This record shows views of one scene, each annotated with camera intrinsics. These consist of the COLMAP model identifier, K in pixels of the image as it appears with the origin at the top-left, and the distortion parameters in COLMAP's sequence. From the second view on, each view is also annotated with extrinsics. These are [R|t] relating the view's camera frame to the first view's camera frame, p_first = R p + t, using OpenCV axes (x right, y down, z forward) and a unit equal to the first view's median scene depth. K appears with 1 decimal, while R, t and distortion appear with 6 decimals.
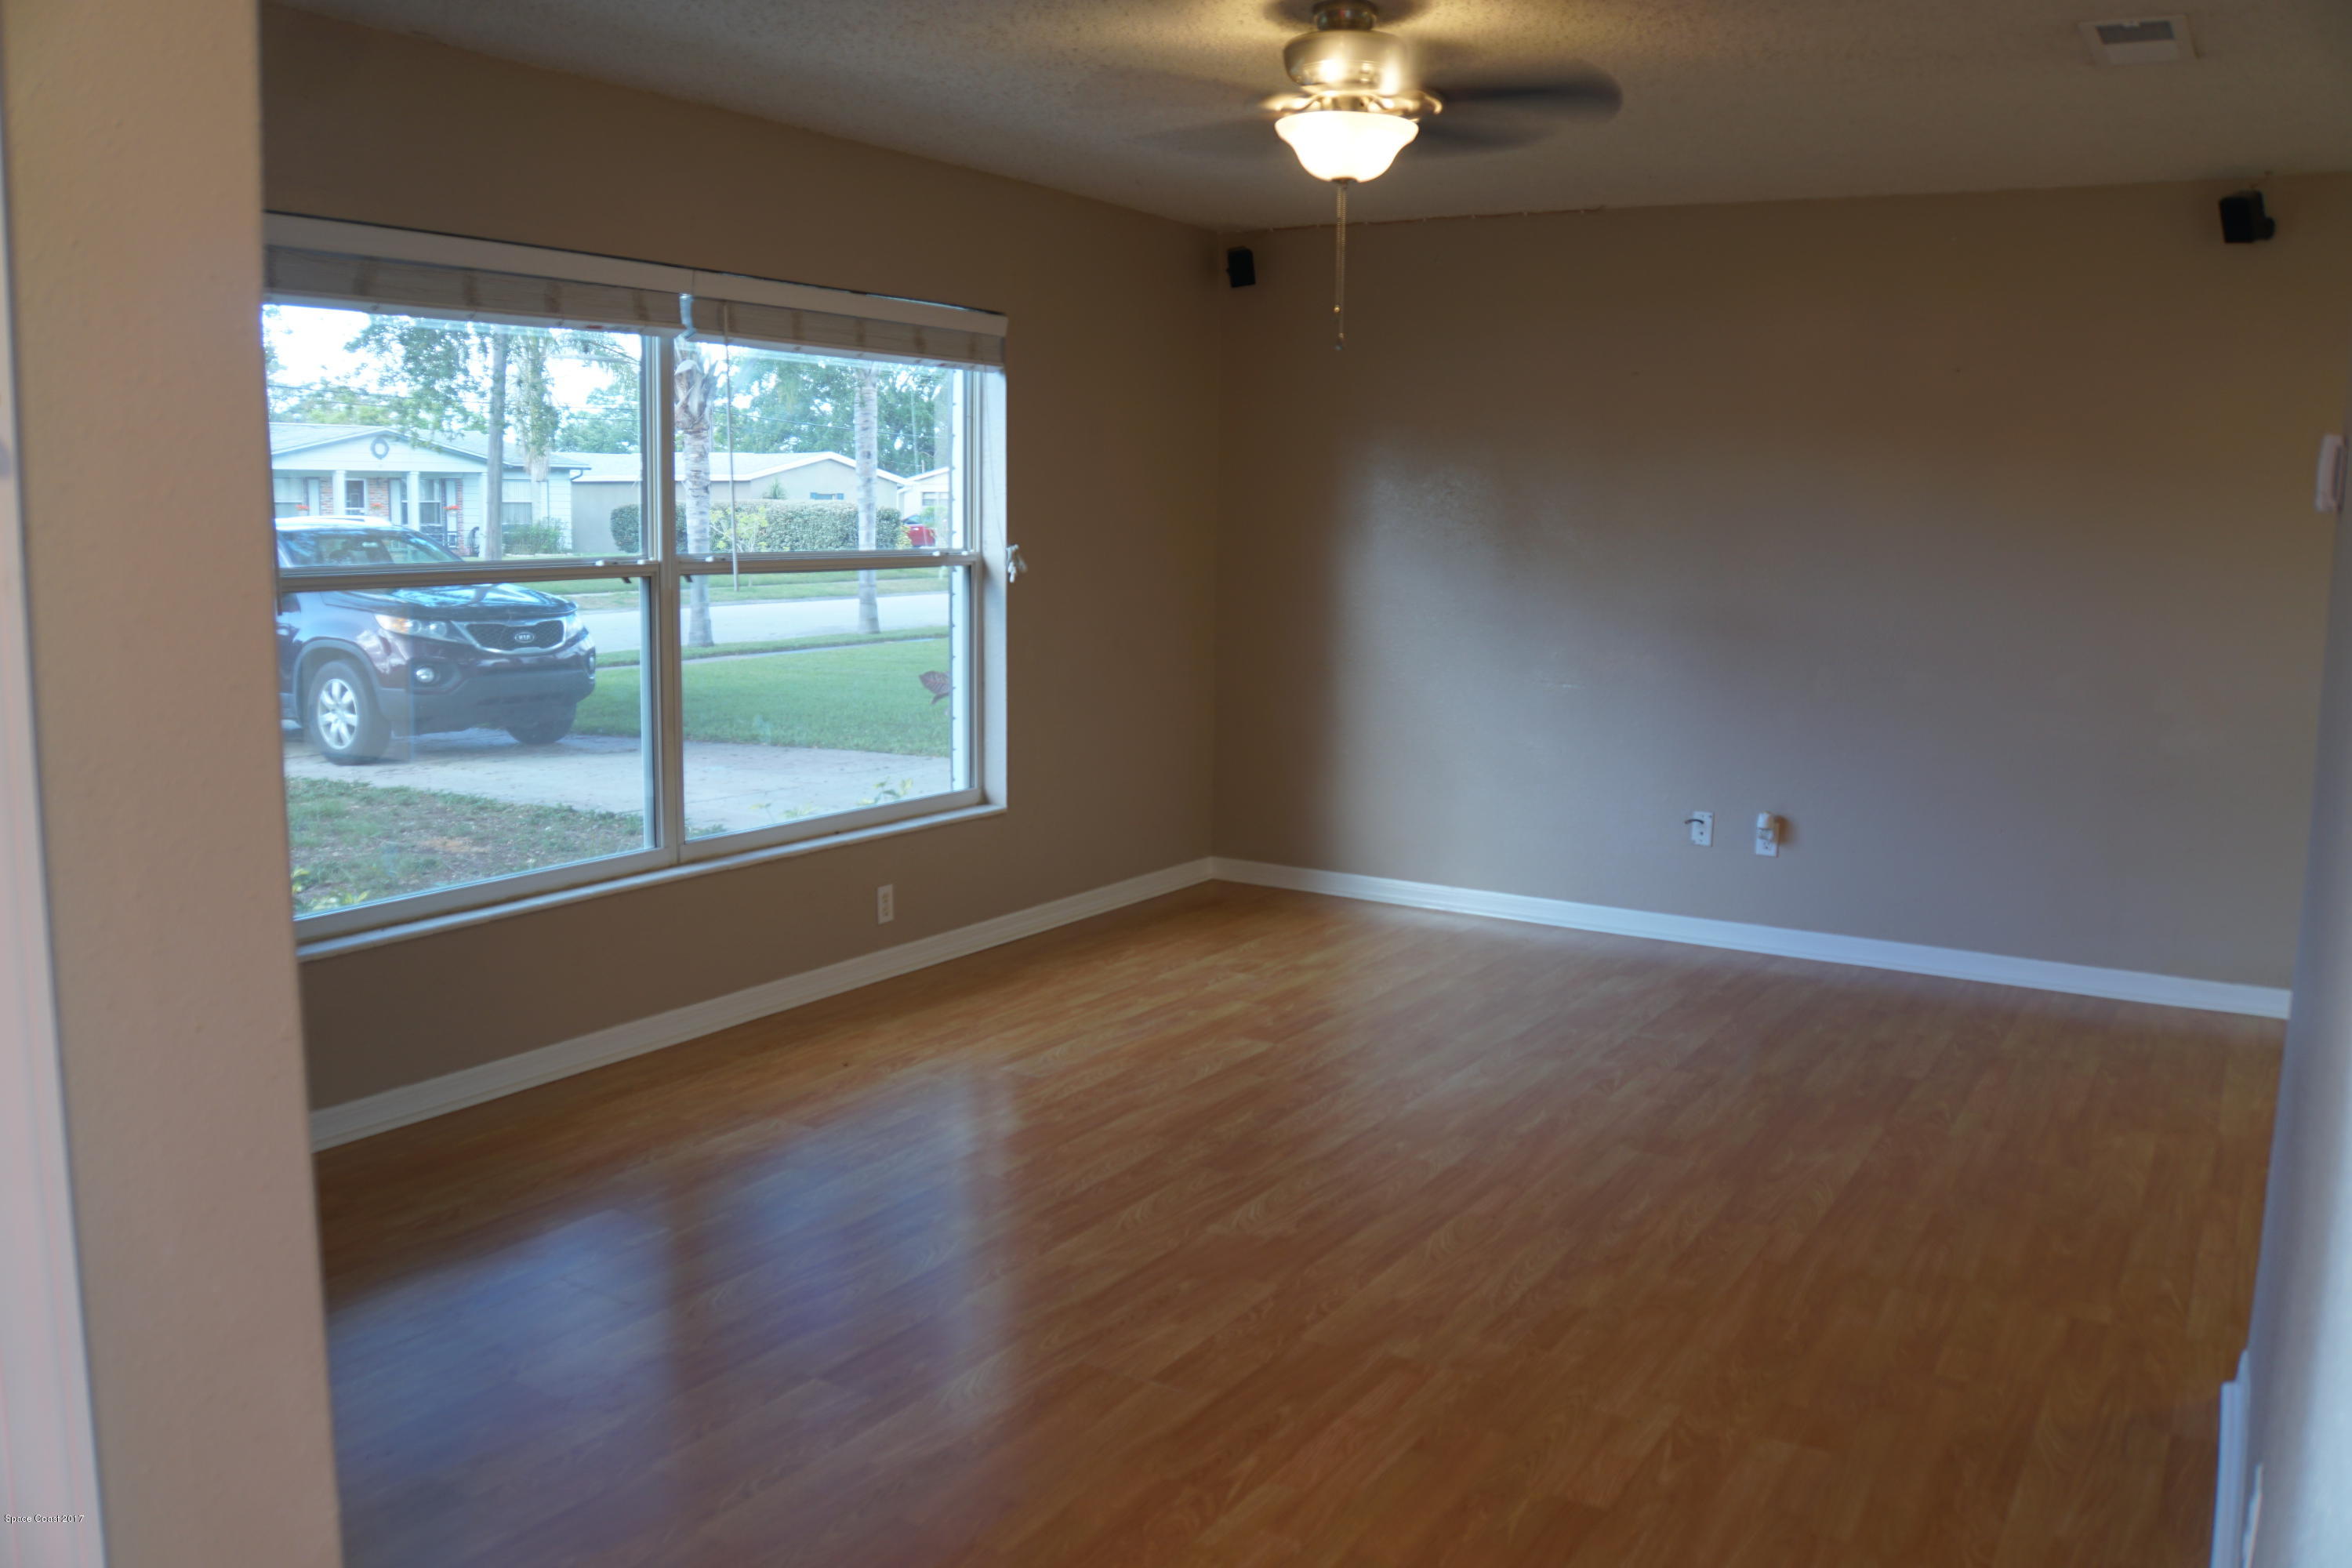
lens RADIAL K [[1874.8, 0, 1178.1], [0, 1874.8, 784.6], [0, 0, 1]] dist [-0.132336, 0.047174]
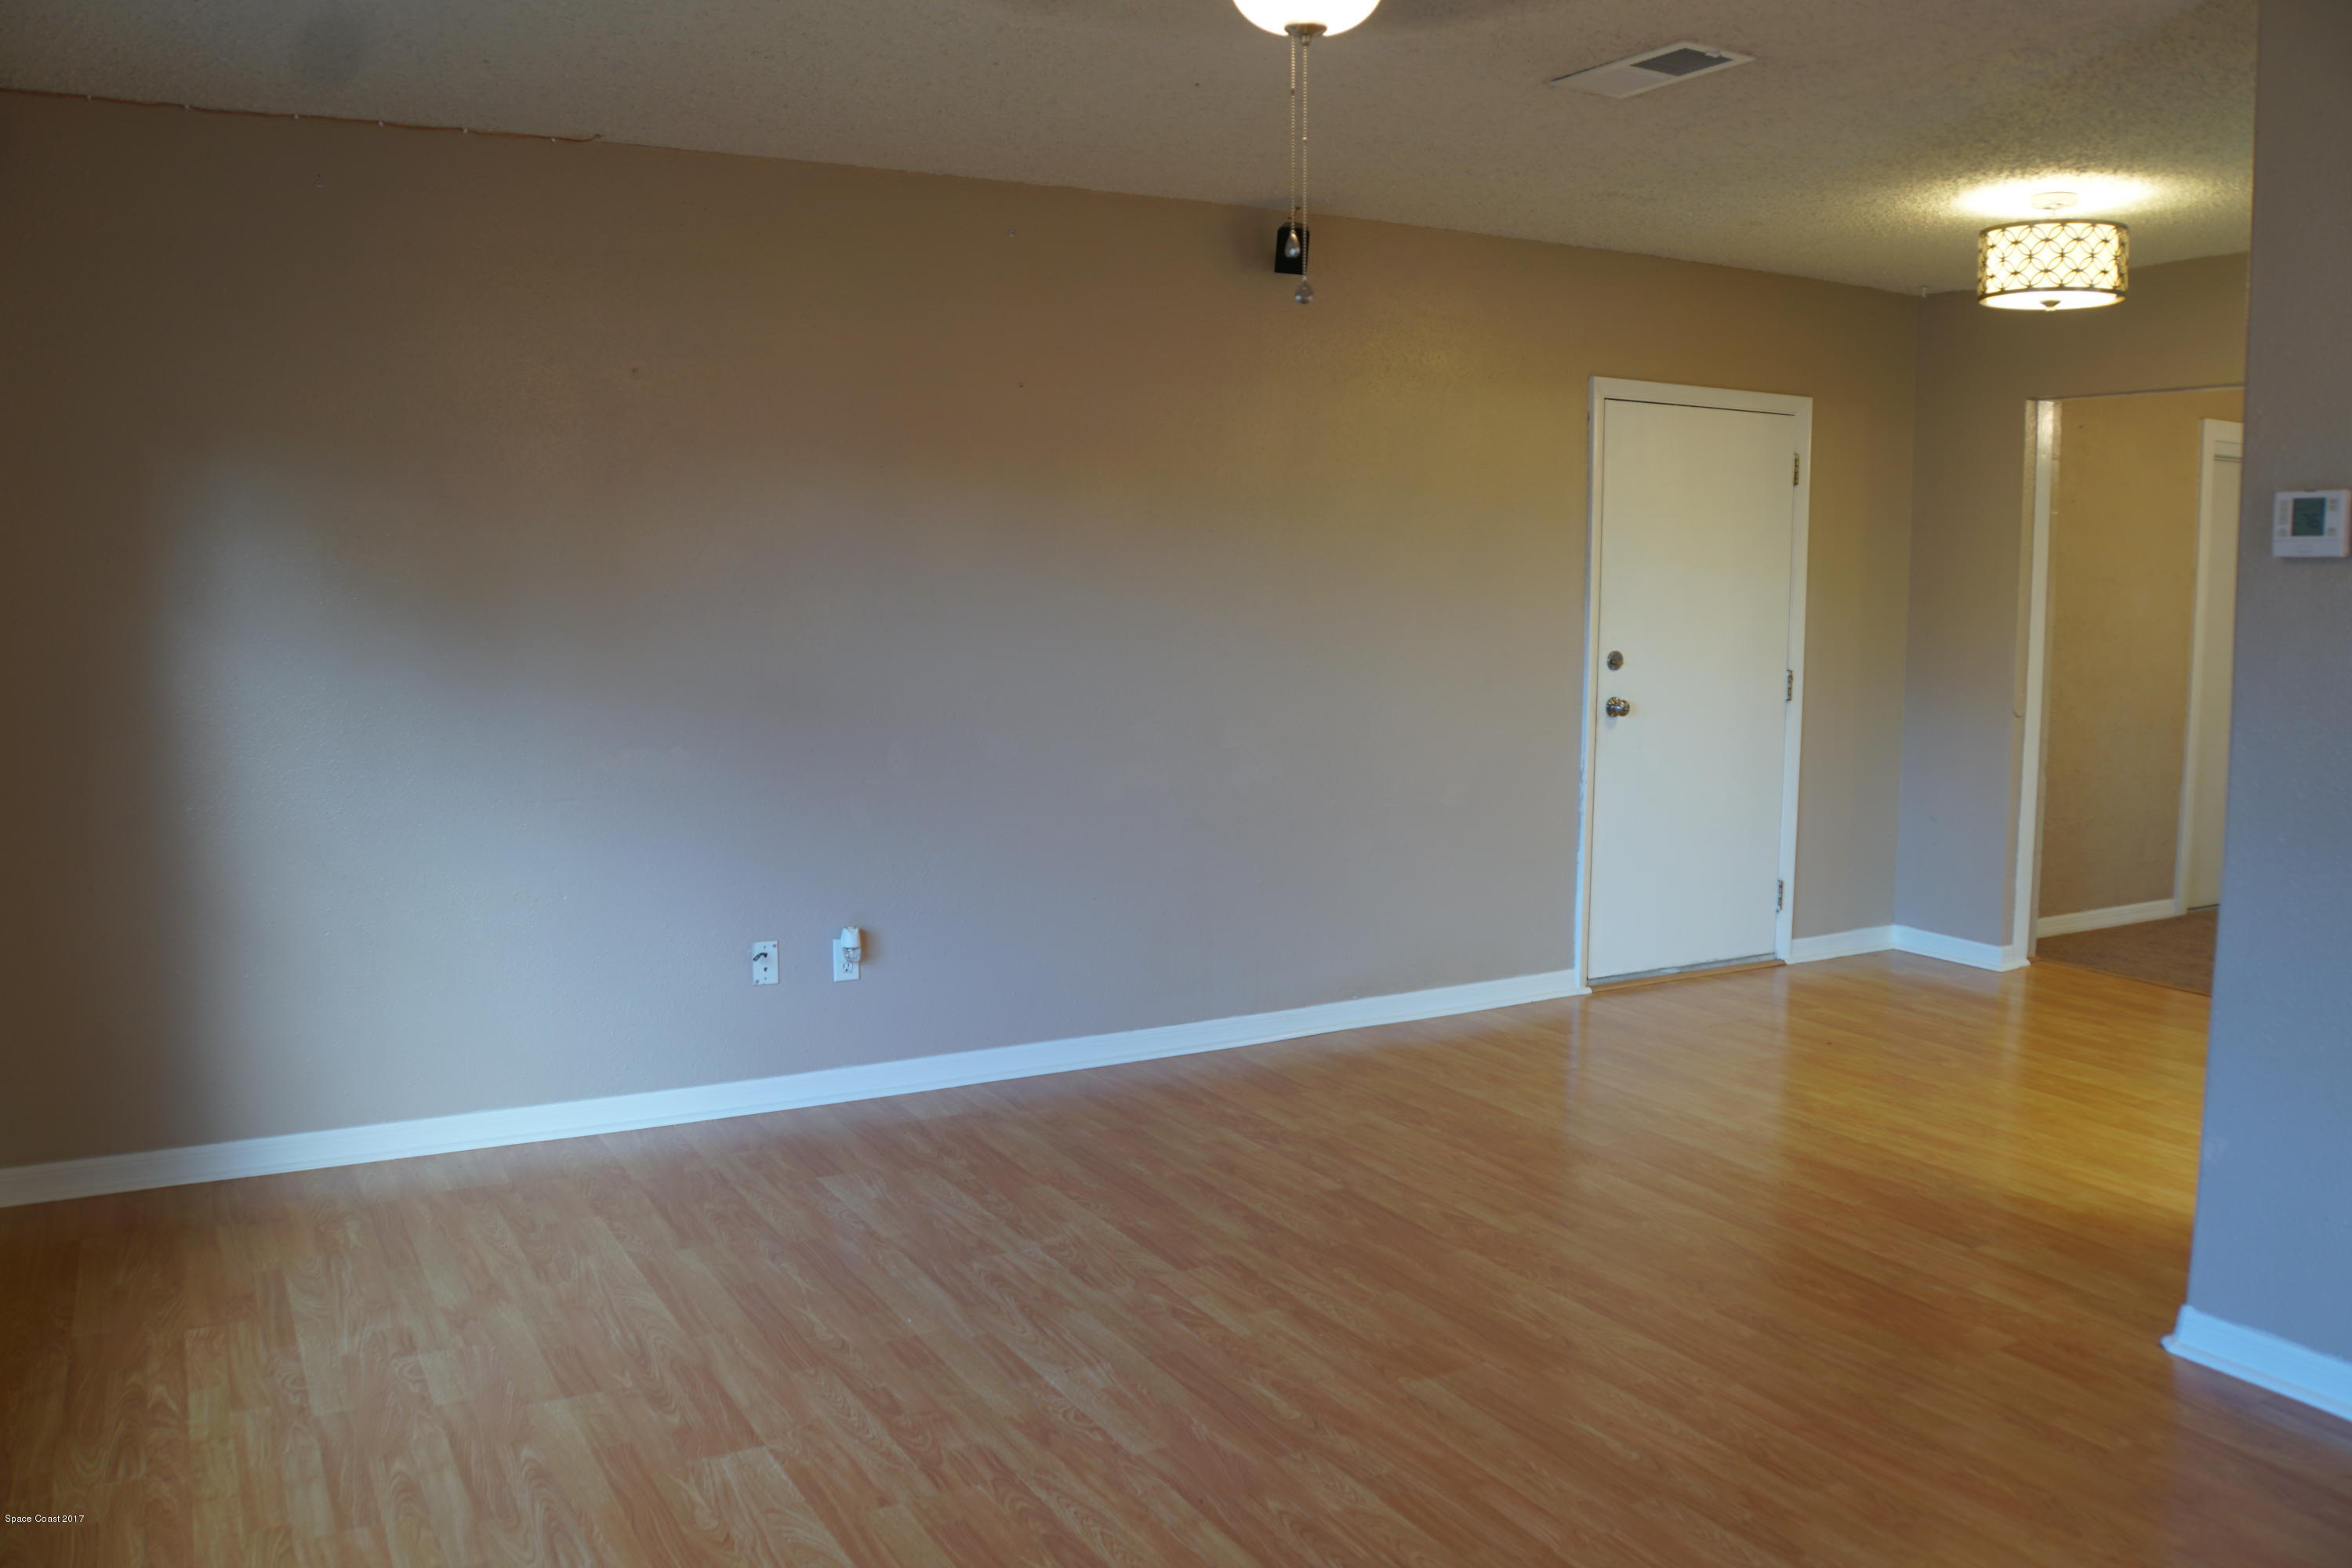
lens RADIAL K [[1874.8, 0, 1177.1], [0, 1874.8, 780.1], [0, 0, 1]] dist [-0.132336, 0.047174]
pose [[0.480602, -0.111892, 0.869771, -0.367929], [0.131360, 0.989822, 0.054751, -0.087698], [-0.867044, 0.087939, 0.490409, 0.564897]]
